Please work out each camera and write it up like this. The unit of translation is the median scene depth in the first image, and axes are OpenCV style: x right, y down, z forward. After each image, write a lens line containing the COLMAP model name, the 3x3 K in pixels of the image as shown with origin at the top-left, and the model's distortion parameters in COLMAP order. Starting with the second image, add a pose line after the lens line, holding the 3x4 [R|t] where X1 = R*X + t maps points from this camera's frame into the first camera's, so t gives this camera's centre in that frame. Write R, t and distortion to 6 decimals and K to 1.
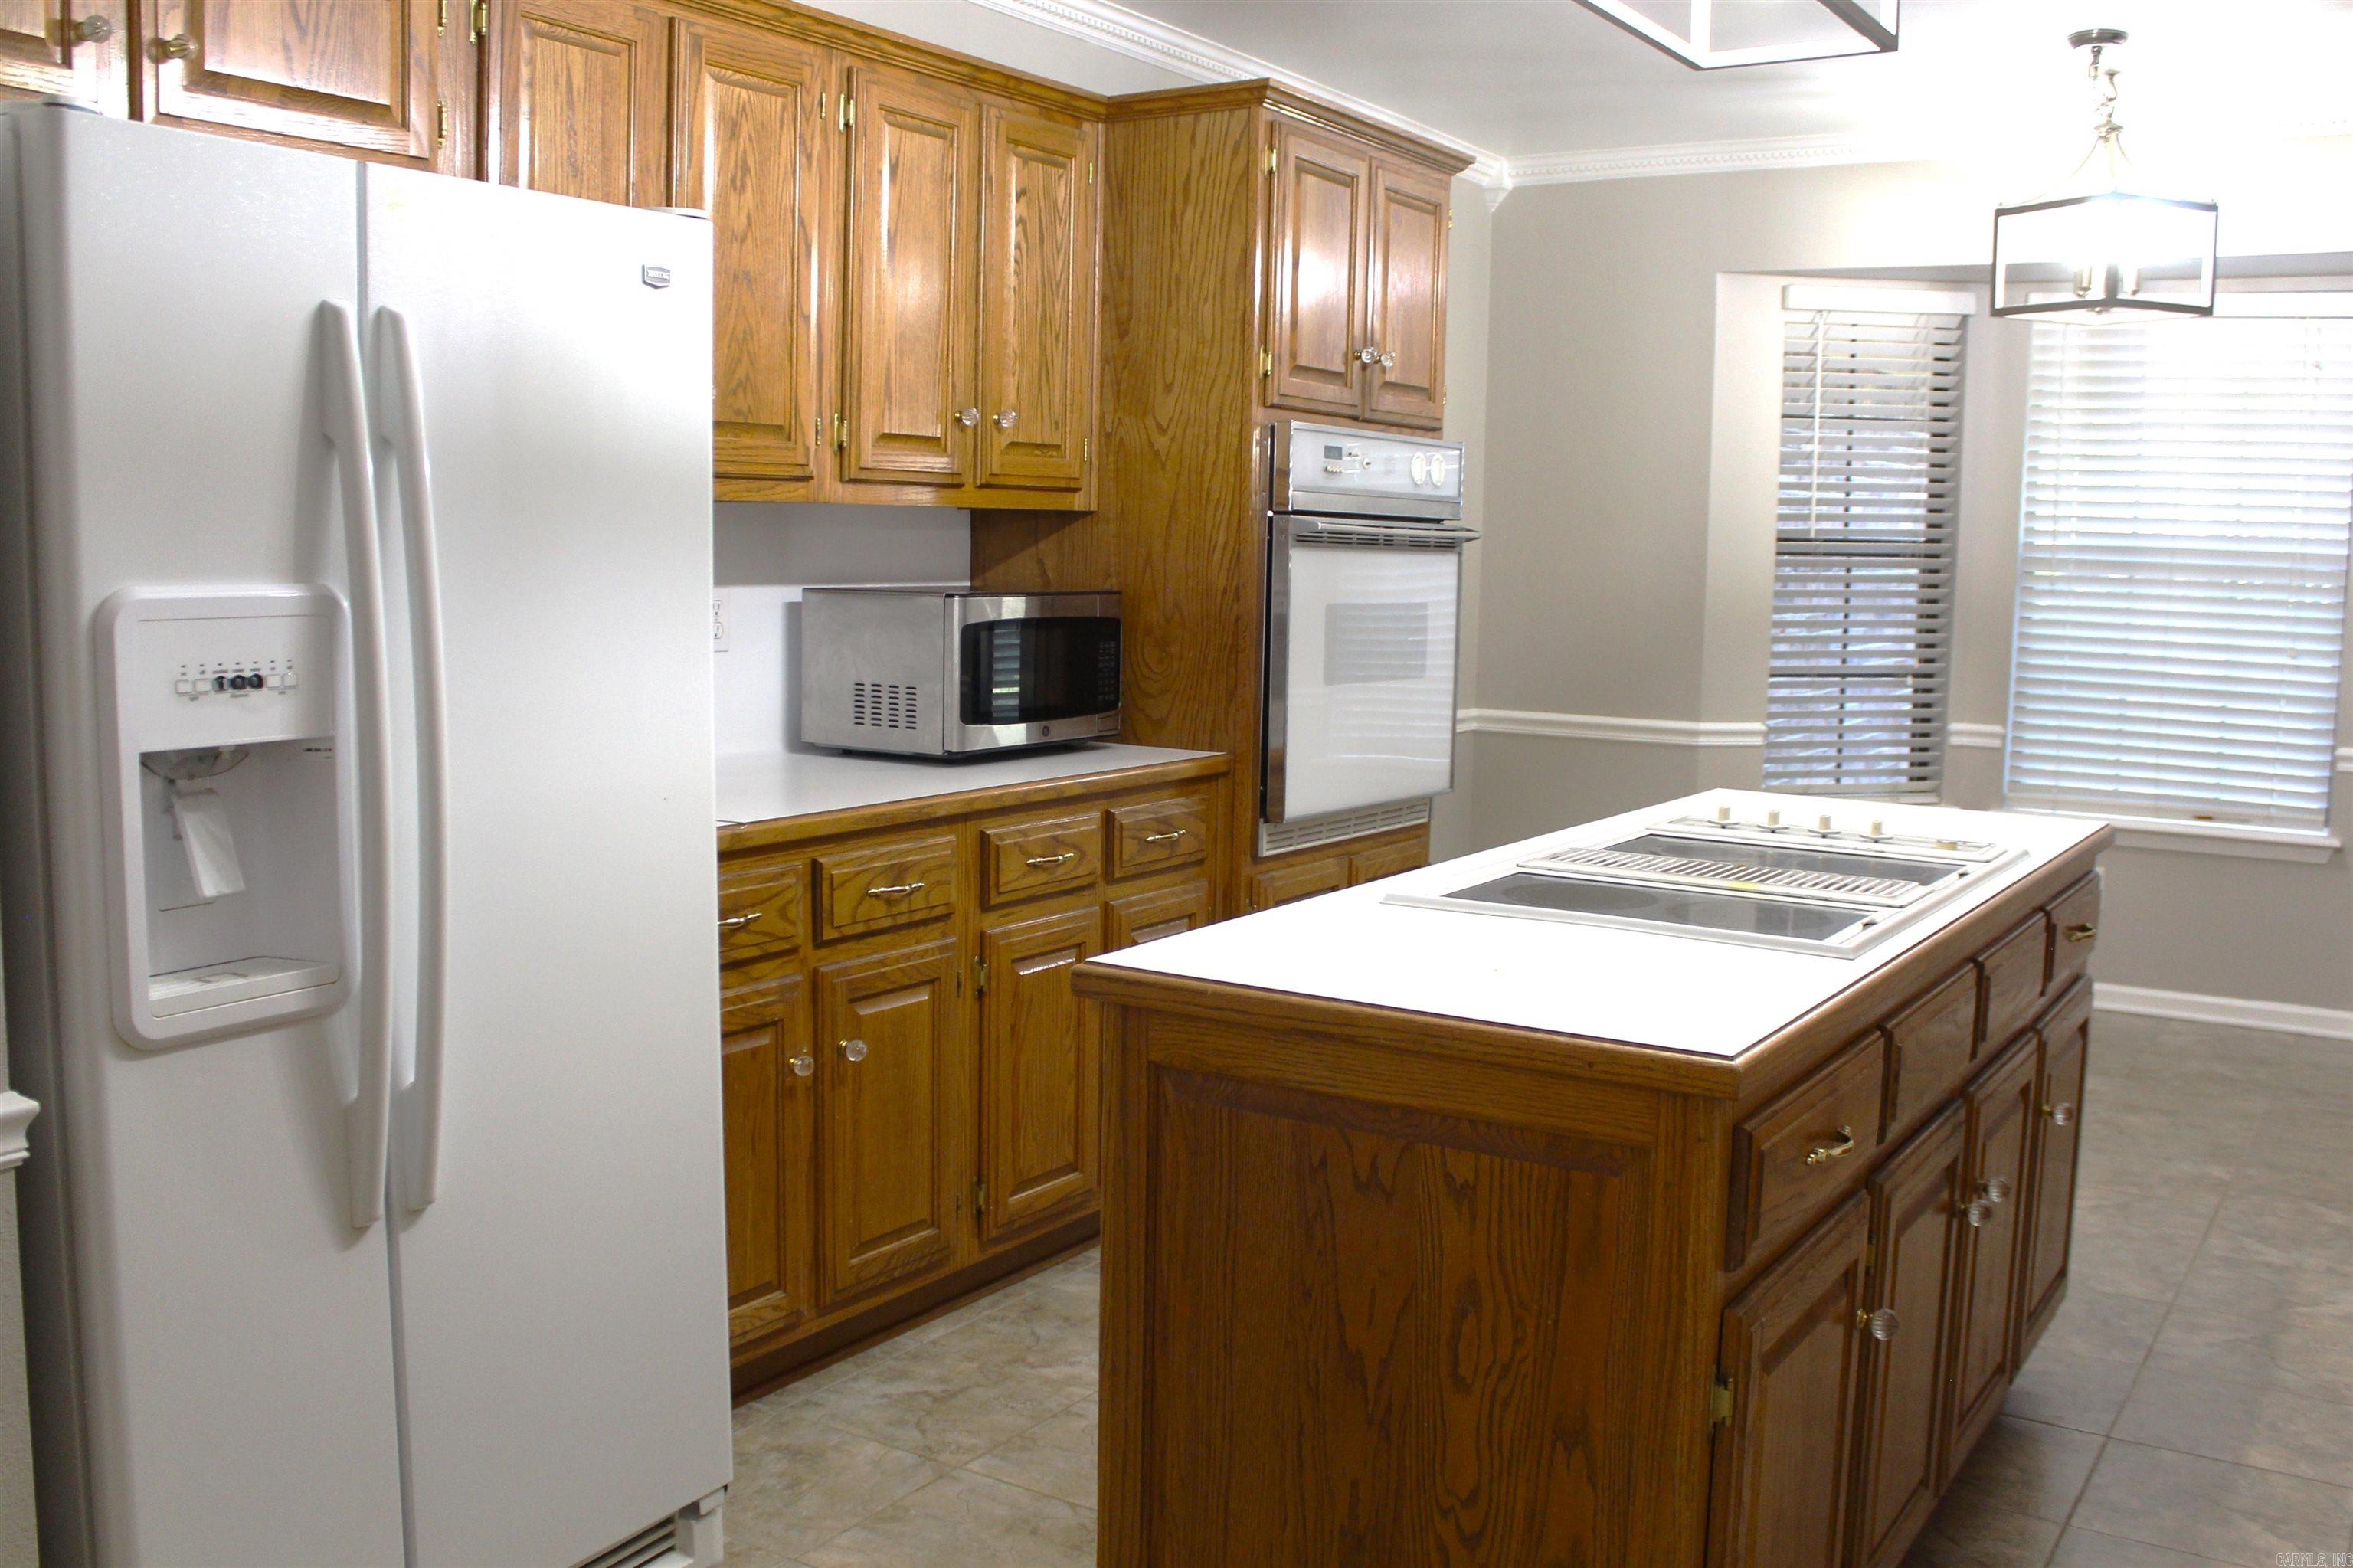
lens RADIAL K [[2117.0, 0, 1176.5], [0, 2117.0, 784.0], [0, 0, 1]] dist [-0.115923, 0.005016]
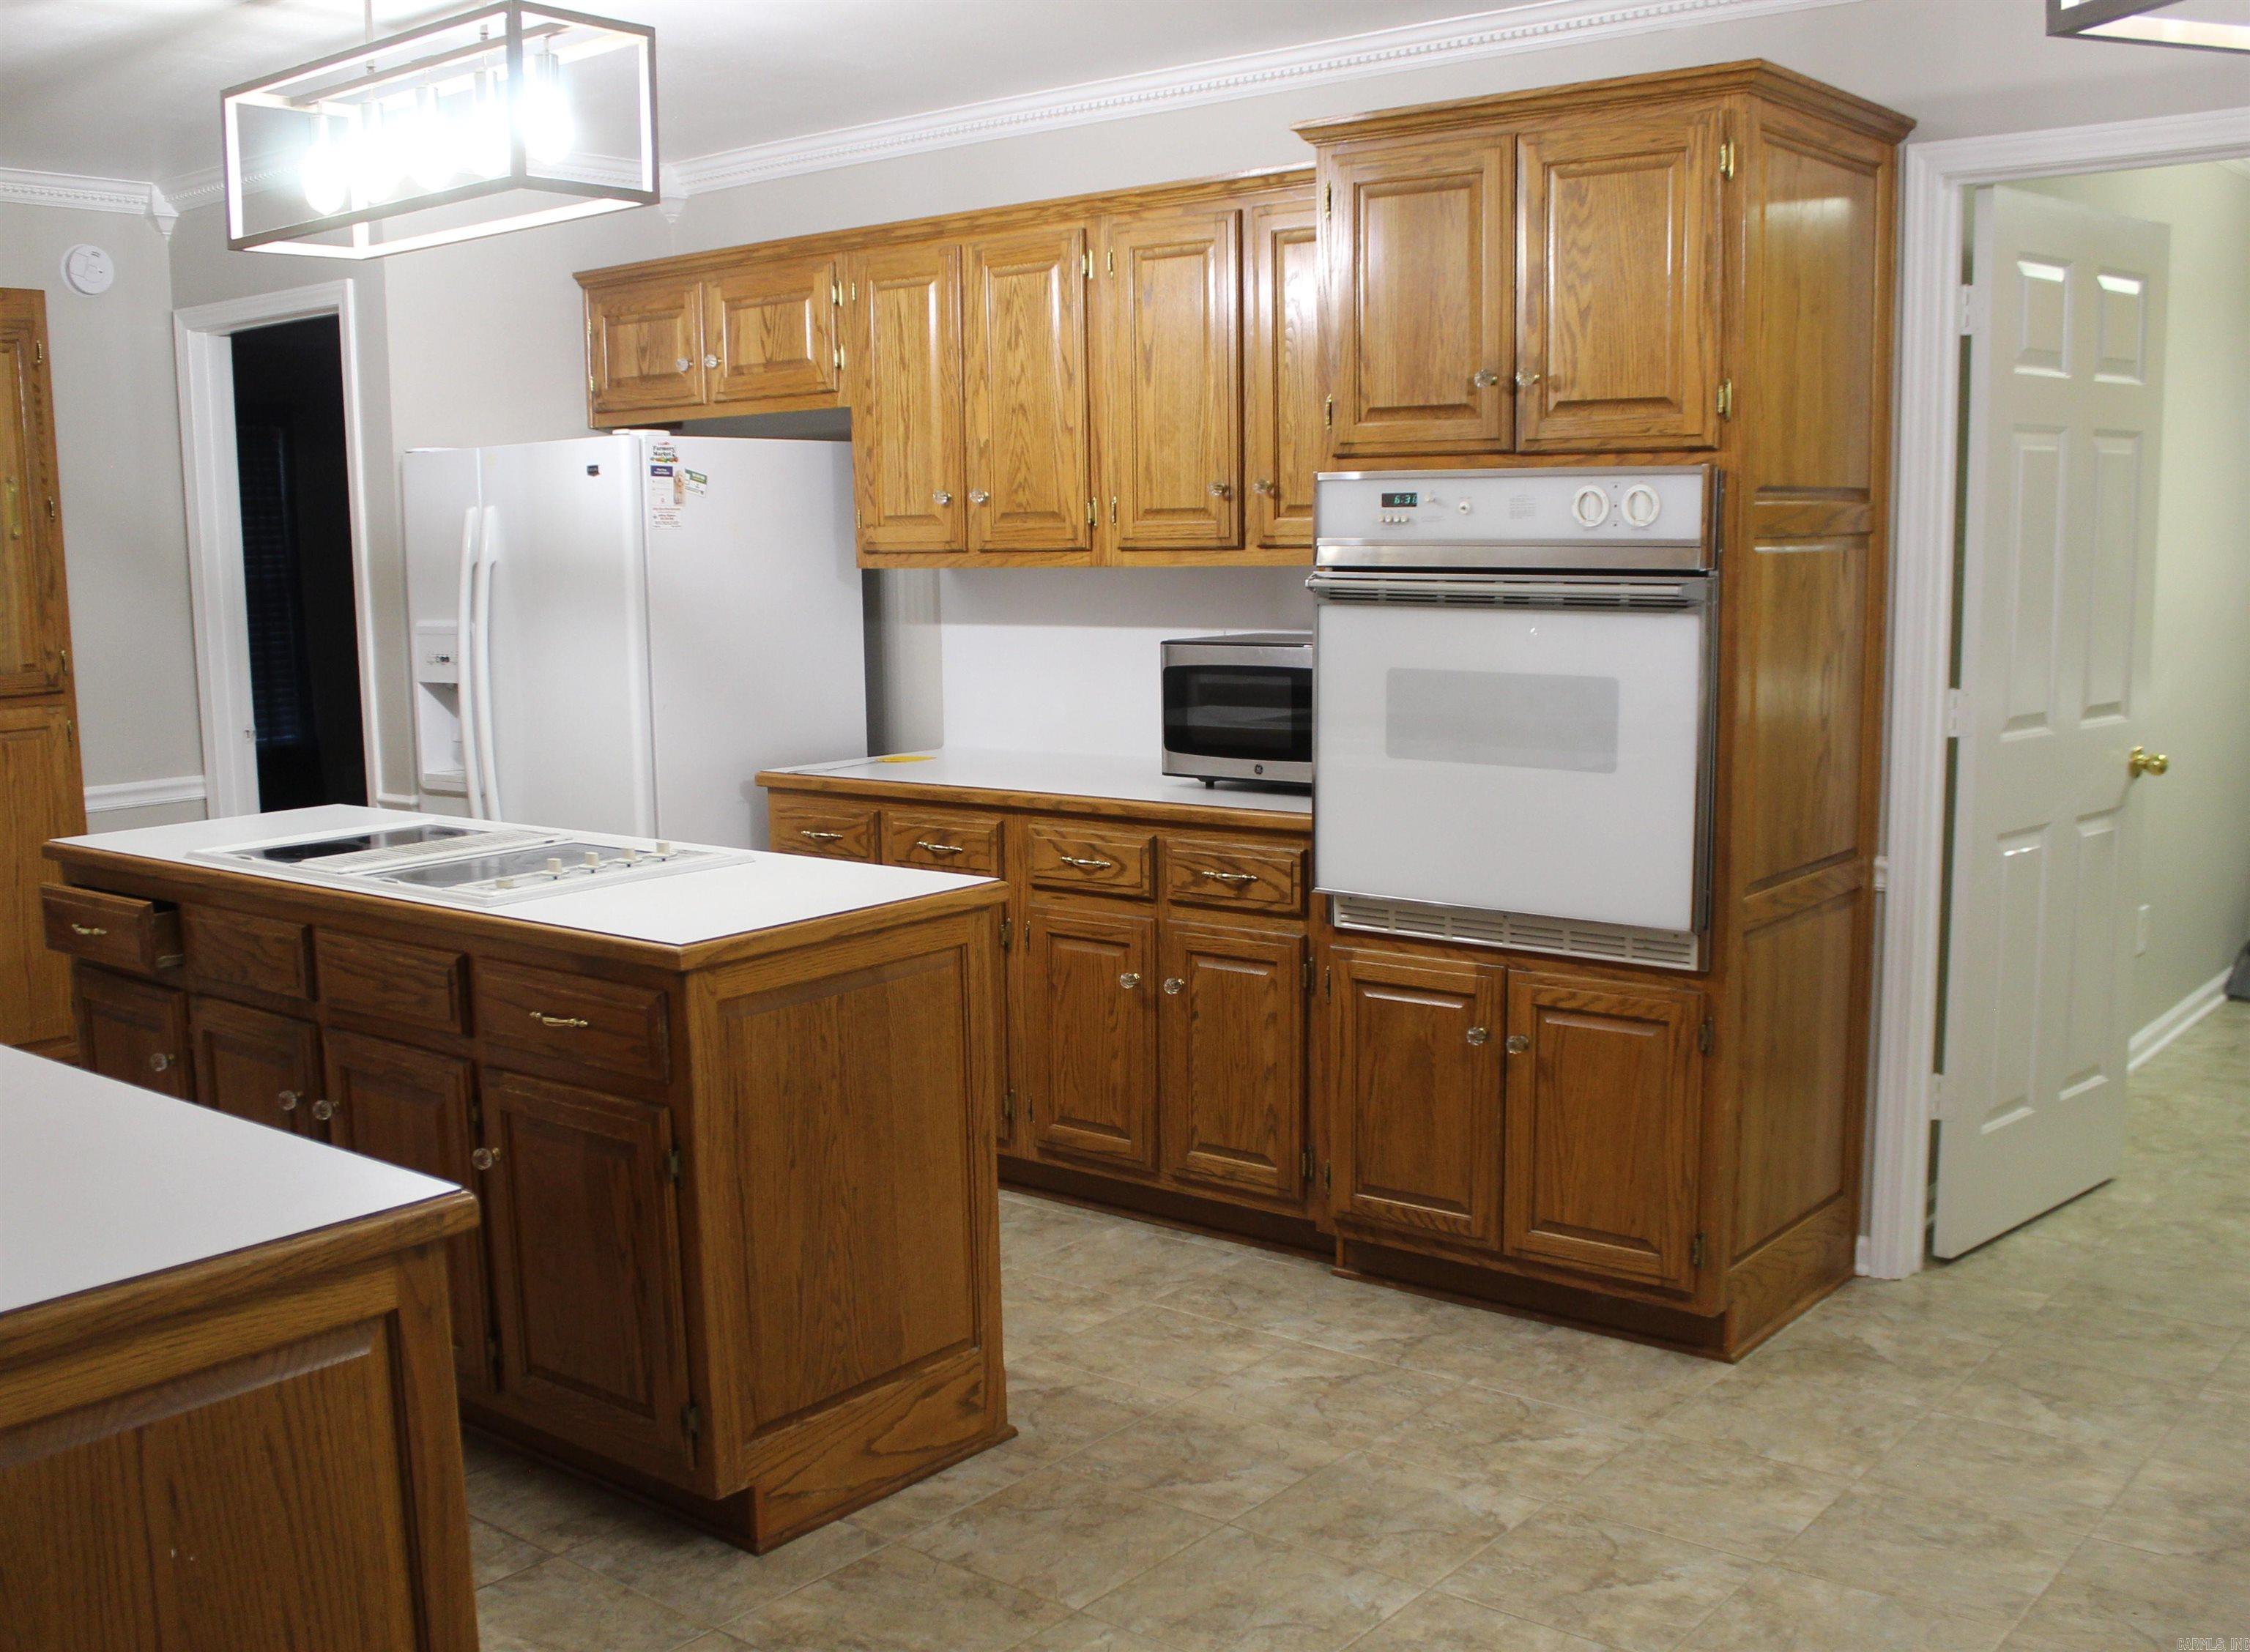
lens RADIAL K [[2223.1, 0, 1122.4], [0, 2223.1, 886.5], [0, 0, 1]] dist [-0.116710, 0.016408]
pose [[-0.099647, 0.138064, -0.985398, 1.178161], [-0.103656, 0.983498, 0.148280, -0.139805], [0.989609, 0.116918, -0.083692, 1.117446]]
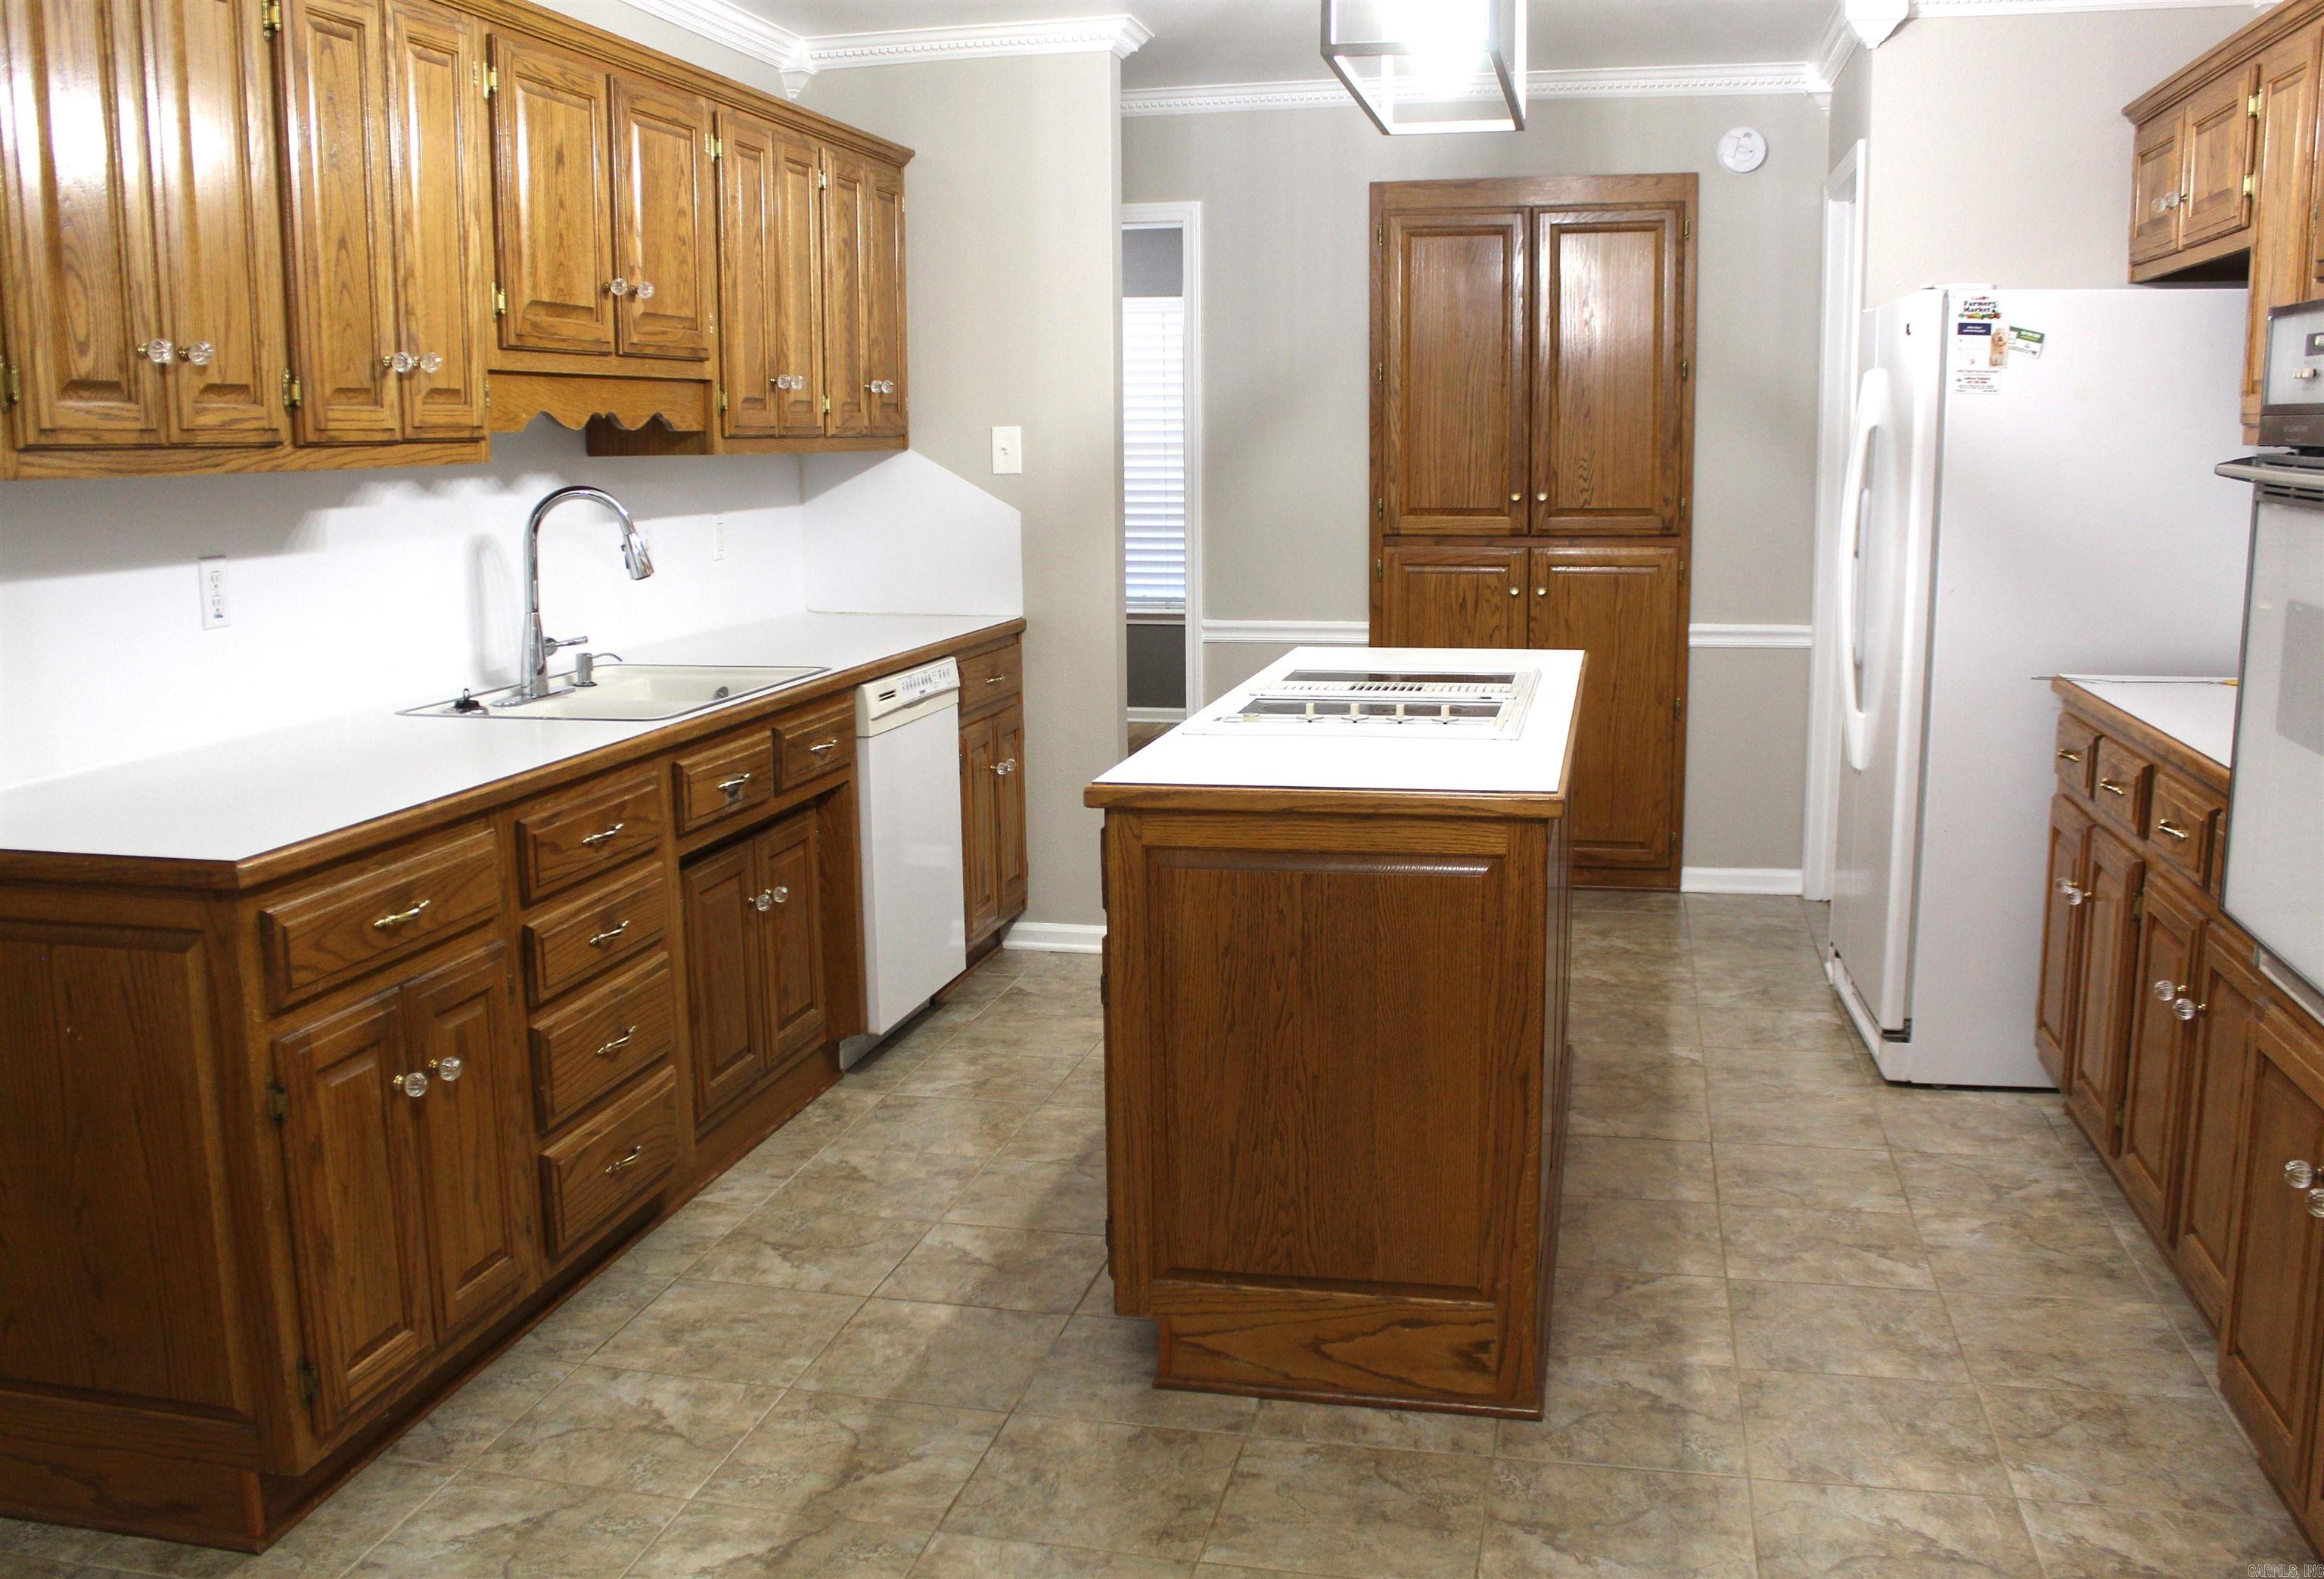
lens RADIAL K [[2077.3, 0, 1162.0], [0, 2077.3, 789.5], [0, 0, 1]] dist [-0.150023, 0.138139]
pose [[-0.934224, 0.050111, -0.353150, 0.634623], [-0.049631, 0.962188, 0.267827, -0.196597], [0.353218, 0.267737, -0.896412, 1.638141]]
